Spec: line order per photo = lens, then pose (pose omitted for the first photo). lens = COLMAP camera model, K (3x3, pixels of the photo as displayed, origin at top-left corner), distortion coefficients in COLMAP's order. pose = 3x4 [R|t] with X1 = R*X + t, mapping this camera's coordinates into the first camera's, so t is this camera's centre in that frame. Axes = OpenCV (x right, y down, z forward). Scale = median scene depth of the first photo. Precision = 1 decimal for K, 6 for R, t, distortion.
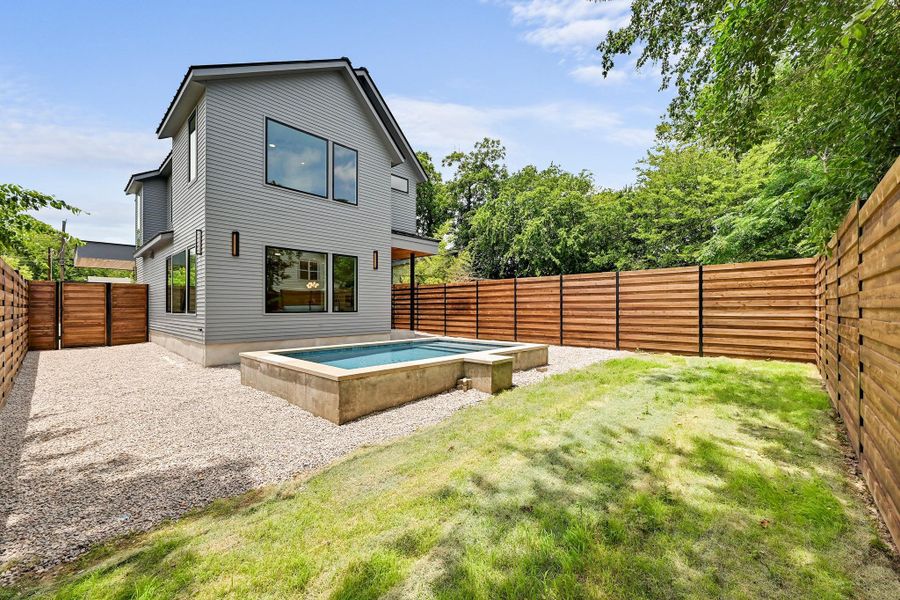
lens RADIAL K [[358.1, 0, 448.6], [0, 358.1, 308.3], [0, 0, 1]] dist [-0.000058, -0.000204]
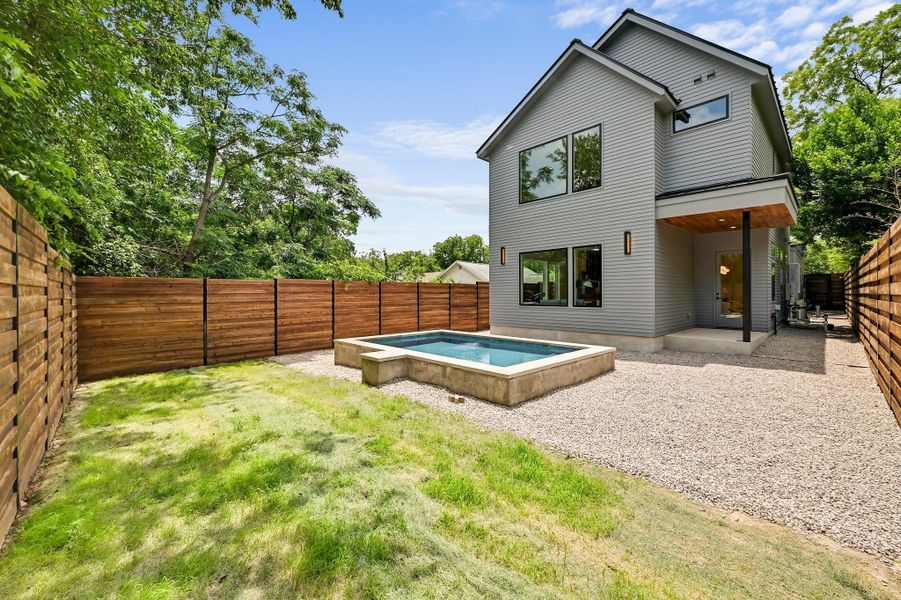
lens RADIAL K [[358.5, 0, 453.9], [0, 358.5, 293.1], [0, 0, 1]] dist [-0.000058, -0.000204]
pose [[-0.049771, -0.002224, -0.998758, 0.619892], [0.004104, 0.999989, -0.002431, -0.022860], [0.998752, -0.004220, -0.049761, 0.660315]]
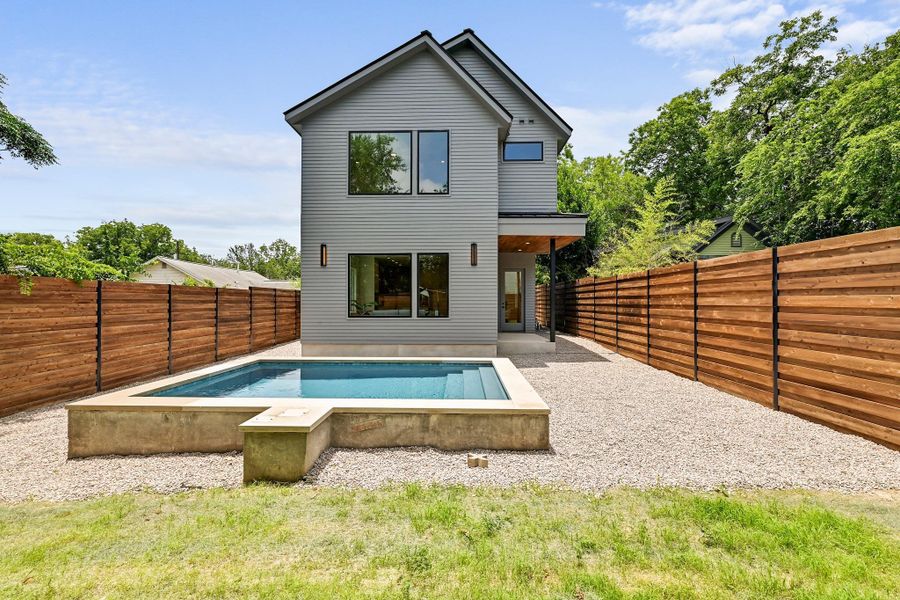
lens RADIAL K [[358.1, 0, 445.6], [0, 358.1, 300.5], [0, 0, 1]] dist [-0.000058, -0.000204]
pose [[0.665313, -0.003111, -0.746558, 0.371078], [0.000159, 0.999992, -0.004026, -0.025646], [0.746564, 0.002559, 0.665308, 0.408666]]
